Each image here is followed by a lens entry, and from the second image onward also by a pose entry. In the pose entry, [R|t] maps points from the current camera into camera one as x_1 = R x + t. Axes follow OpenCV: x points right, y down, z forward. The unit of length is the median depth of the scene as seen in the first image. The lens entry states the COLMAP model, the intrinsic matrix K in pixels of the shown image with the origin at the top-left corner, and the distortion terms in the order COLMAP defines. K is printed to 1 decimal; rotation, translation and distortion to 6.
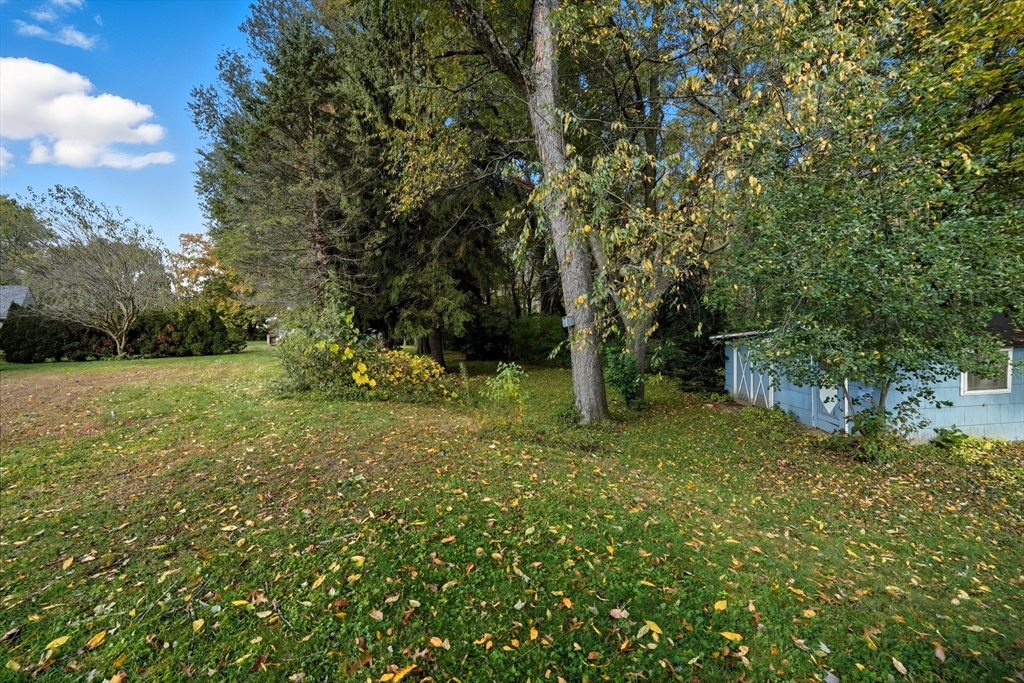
lens RADIAL K [[419.0, 0, 517.0], [0, 419.0, 337.4], [0, 0, 1]] dist [-0.007614, -0.002212]
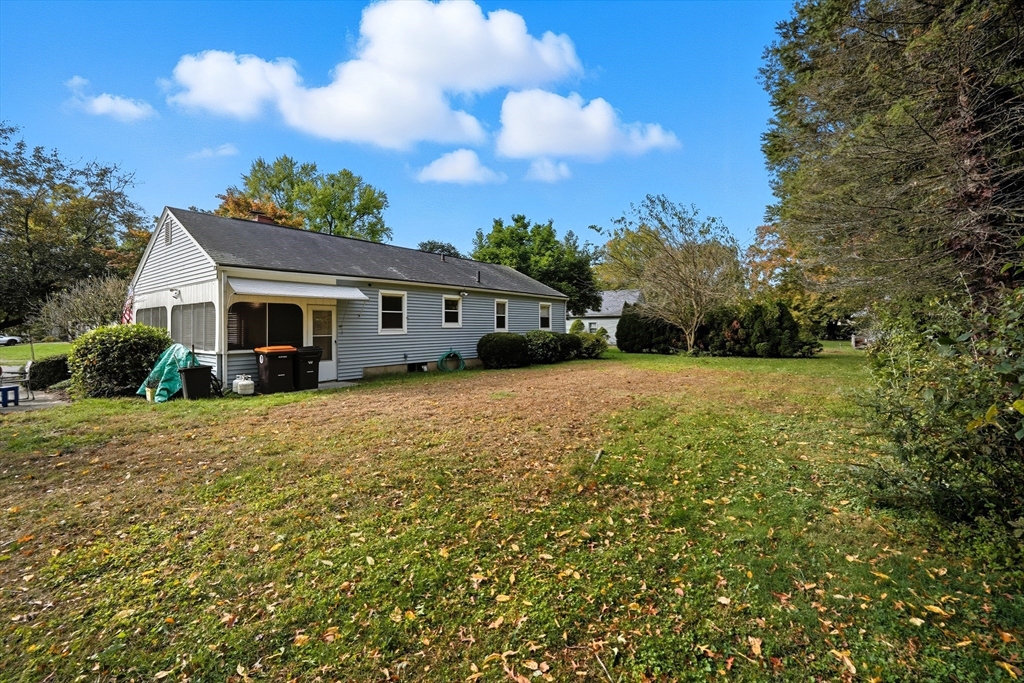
lens RADIAL K [[419.0, 0, 521.4], [0, 419.0, 321.6], [0, 0, 1]] dist [-0.007614, -0.002212]
pose [[0.351004, 0.010158, -0.936319, -0.132453], [-0.033529, 0.999436, -0.001726, -0.011649], [0.935773, 0.031999, 0.351147, 0.226254]]
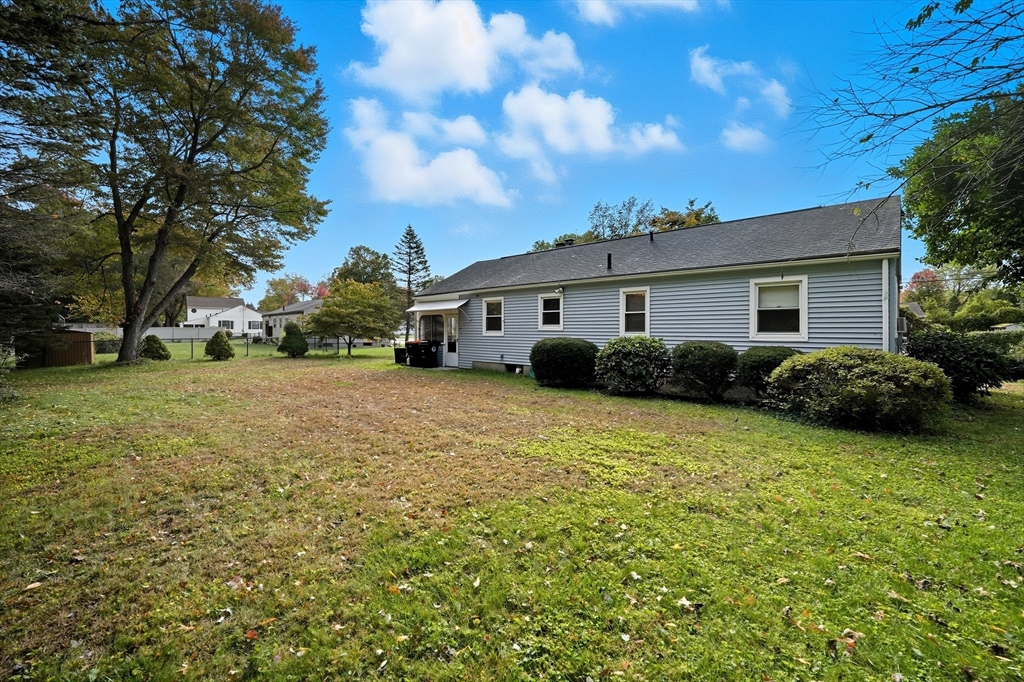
lens RADIAL K [[420.3, 0, 521.6], [0, 420.3, 333.1], [0, 0, 1]] dist [-0.005968, -0.000008]
pose [[-0.965273, 0.026953, -0.259849, -0.605983], [0.014668, 0.998686, 0.049103, -0.025379], [0.260831, 0.043587, -0.964400, 0.912108]]
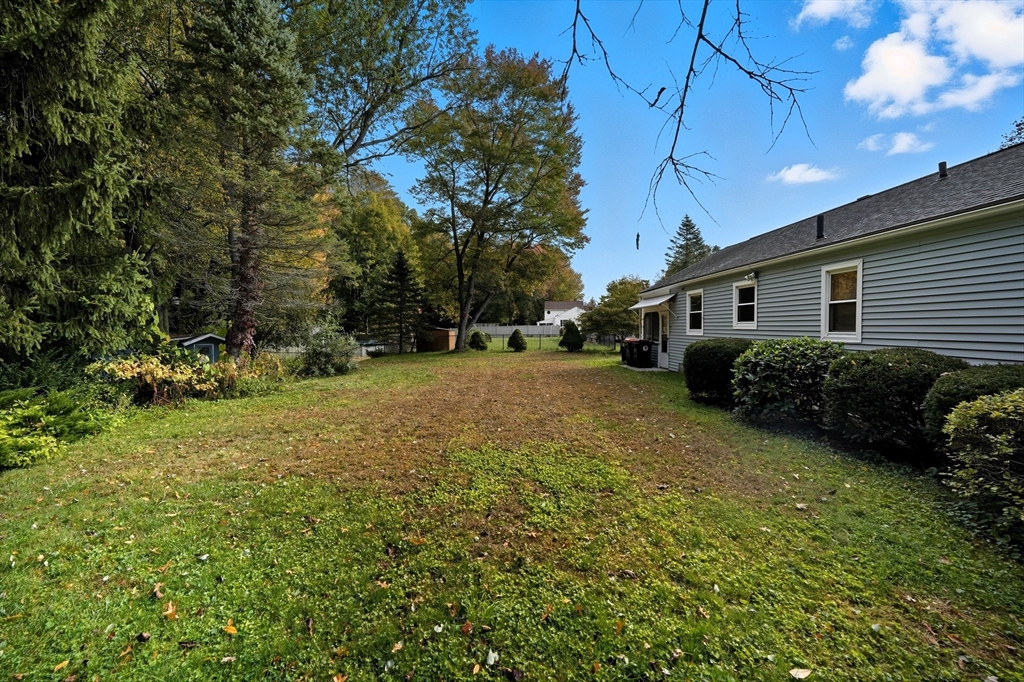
lens RADIAL K [[420.3, 0, 515.4], [0, 420.3, 339.1], [0, 0, 1]] dist [-0.005968, -0.000008]
pose [[-0.855678, 0.014315, 0.517311, -0.819332], [0.044461, 0.997955, 0.045928, -0.020468], [-0.515595, 0.062300, -0.854564, 0.867583]]
